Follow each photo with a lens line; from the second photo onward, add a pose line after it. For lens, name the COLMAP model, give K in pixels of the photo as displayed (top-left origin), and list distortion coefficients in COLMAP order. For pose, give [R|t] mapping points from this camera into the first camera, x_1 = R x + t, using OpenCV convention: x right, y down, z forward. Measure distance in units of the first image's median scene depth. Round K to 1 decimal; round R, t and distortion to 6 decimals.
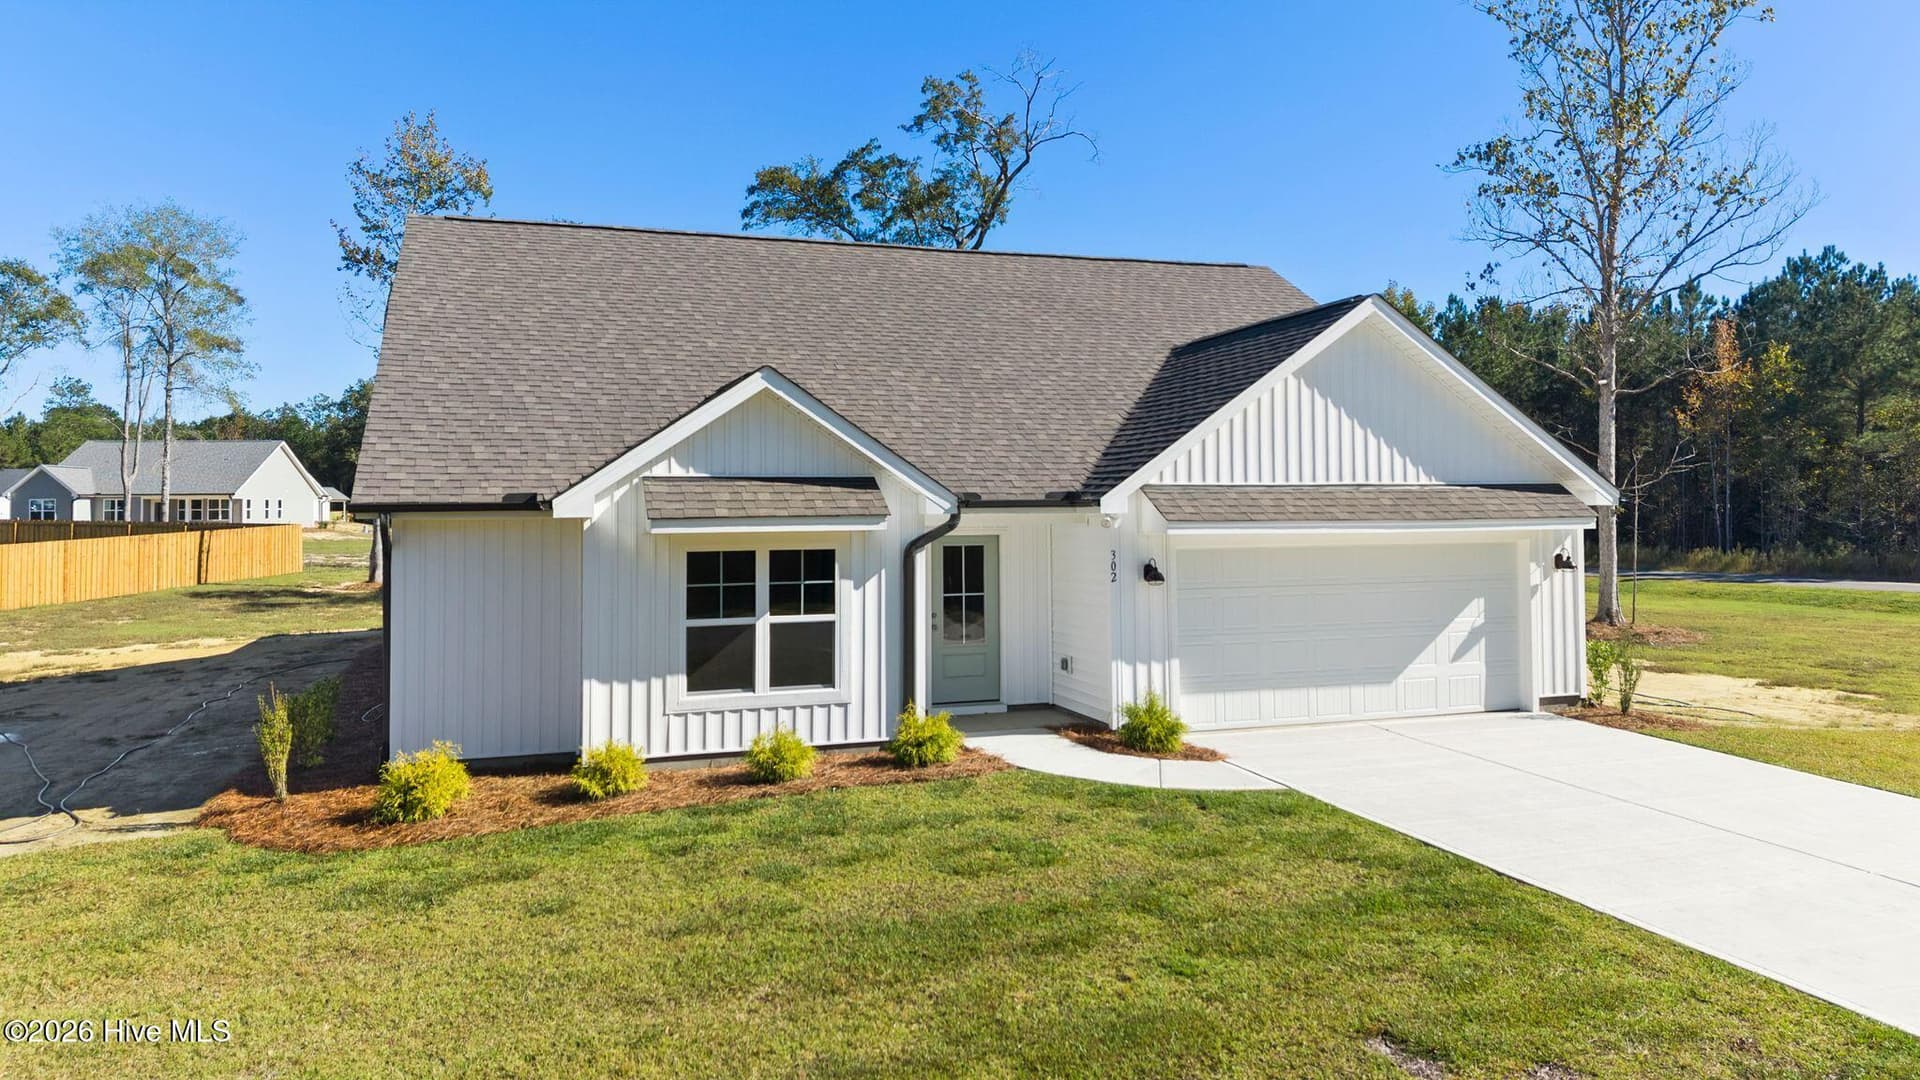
lens RADIAL K [[1365.8, 0, 952.0], [0, 1365.8, 443.2], [0, 0, 1]] dist [0.028104, -0.017356]
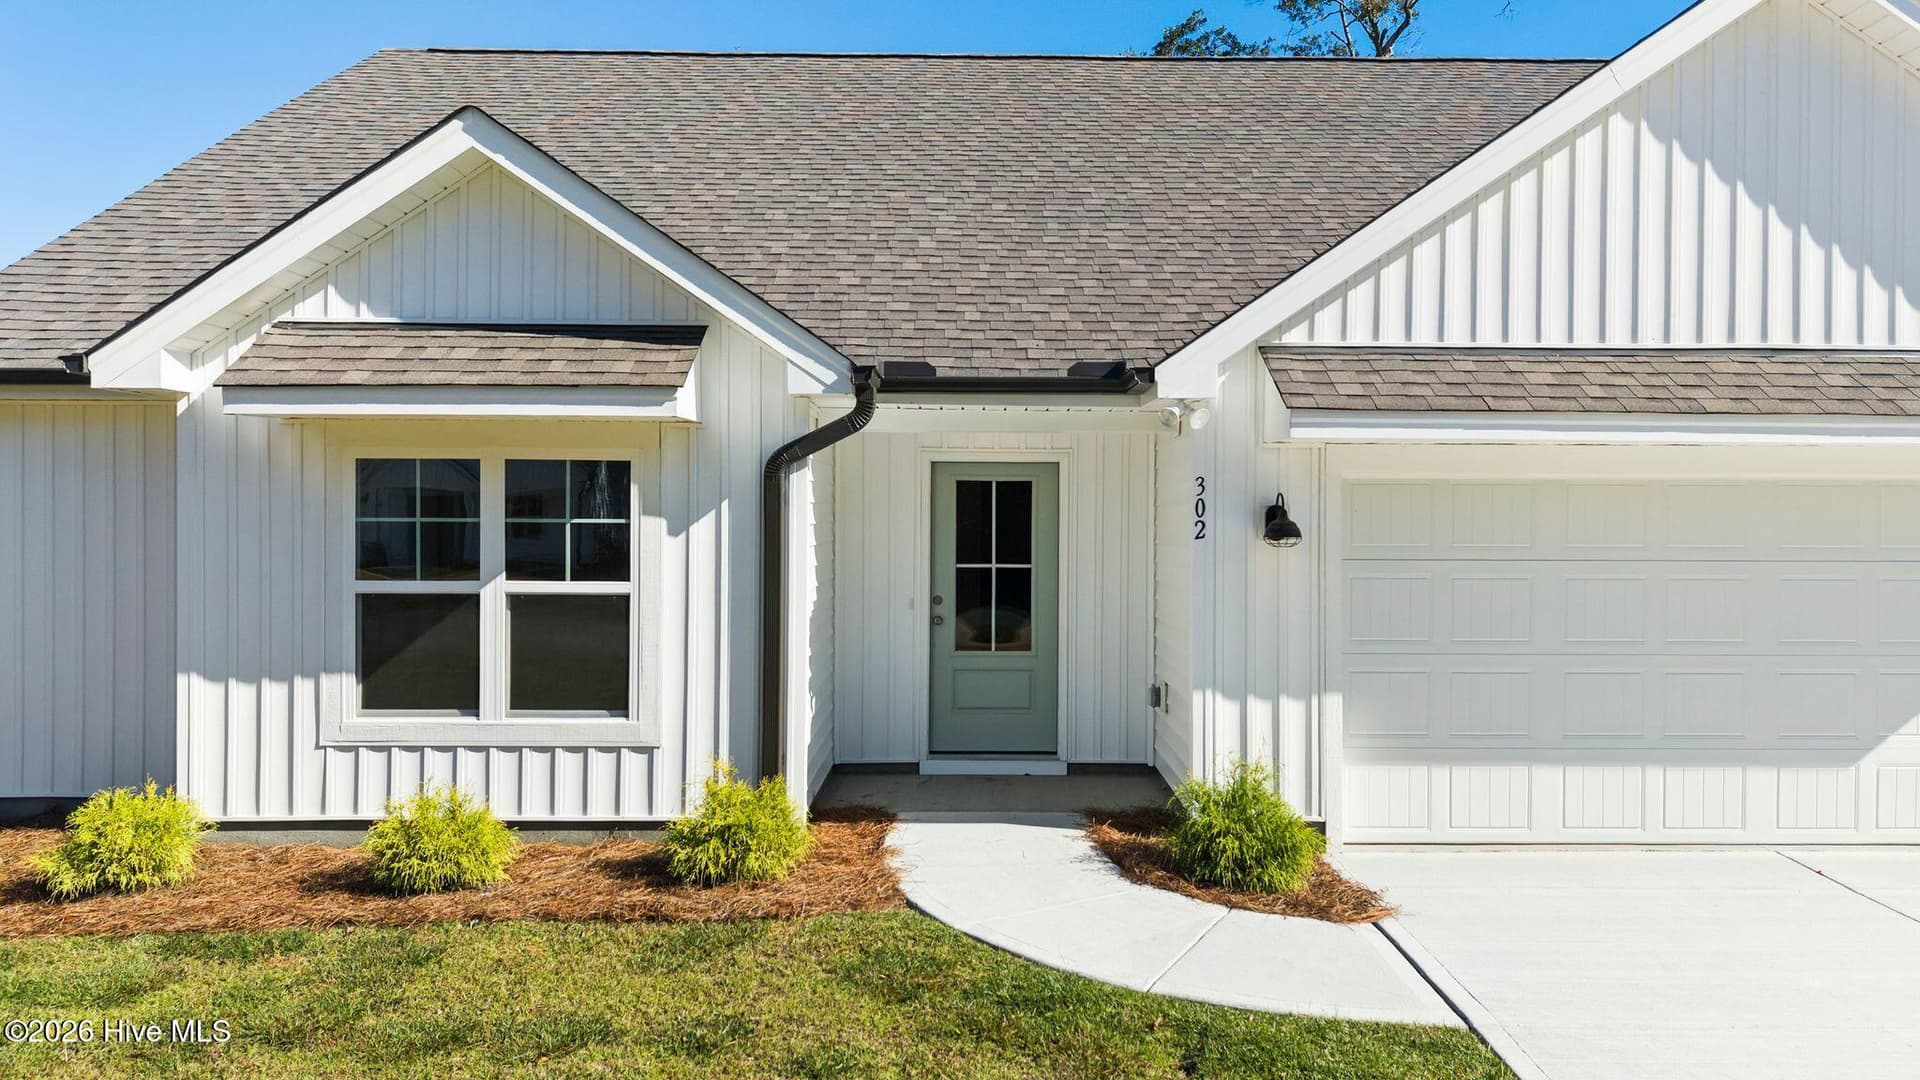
lens RADIAL K [[1424.3, 0, 963.1], [0, 1424.3, 530.5], [0, 0, 1]] dist [0.015798, -0.025482]
pose [[0.949288, 0.016341, -0.313983, 0.214208], [0.000982, 0.998489, 0.054936, 0.074510], [0.314406, -0.052458, 0.947838, 0.510887]]
